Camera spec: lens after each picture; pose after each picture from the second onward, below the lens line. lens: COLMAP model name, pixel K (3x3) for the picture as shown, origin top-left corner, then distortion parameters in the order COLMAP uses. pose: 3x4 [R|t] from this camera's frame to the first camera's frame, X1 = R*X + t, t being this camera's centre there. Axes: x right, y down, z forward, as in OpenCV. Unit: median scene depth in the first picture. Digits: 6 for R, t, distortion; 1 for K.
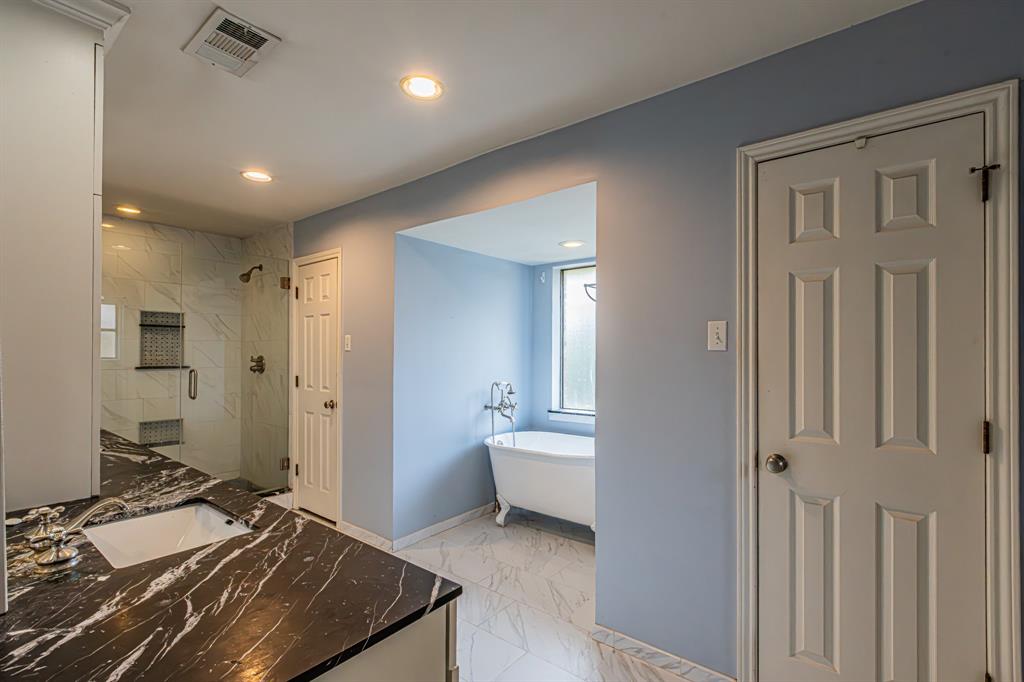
lens RADIAL K [[468.3, 0, 503.9], [0, 468.3, 347.6], [0, 0, 1]] dist [-0.009267, 0.000492]
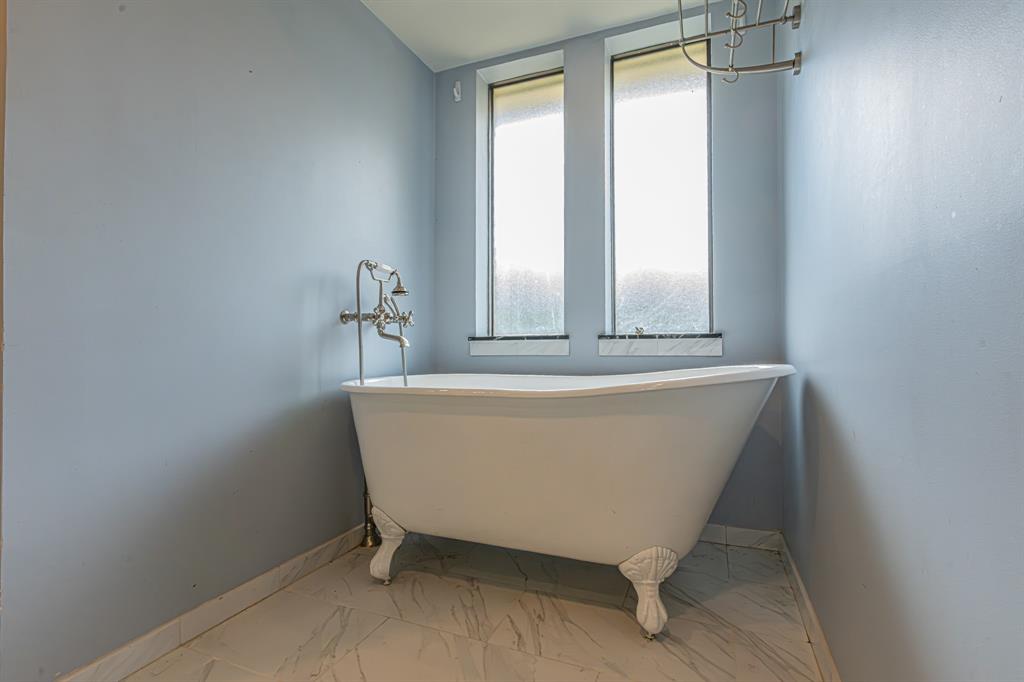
lens RADIAL K [[468.3, 0, 506.7], [0, 468.3, 344.7], [0, 0, 1]] dist [-0.009267, 0.000492]
pose [[0.957905, -0.000727, 0.287085, -0.017602], [0.001934, 0.999990, -0.003921, 0.158366], [-0.287079, 0.004311, 0.957897, 0.525764]]
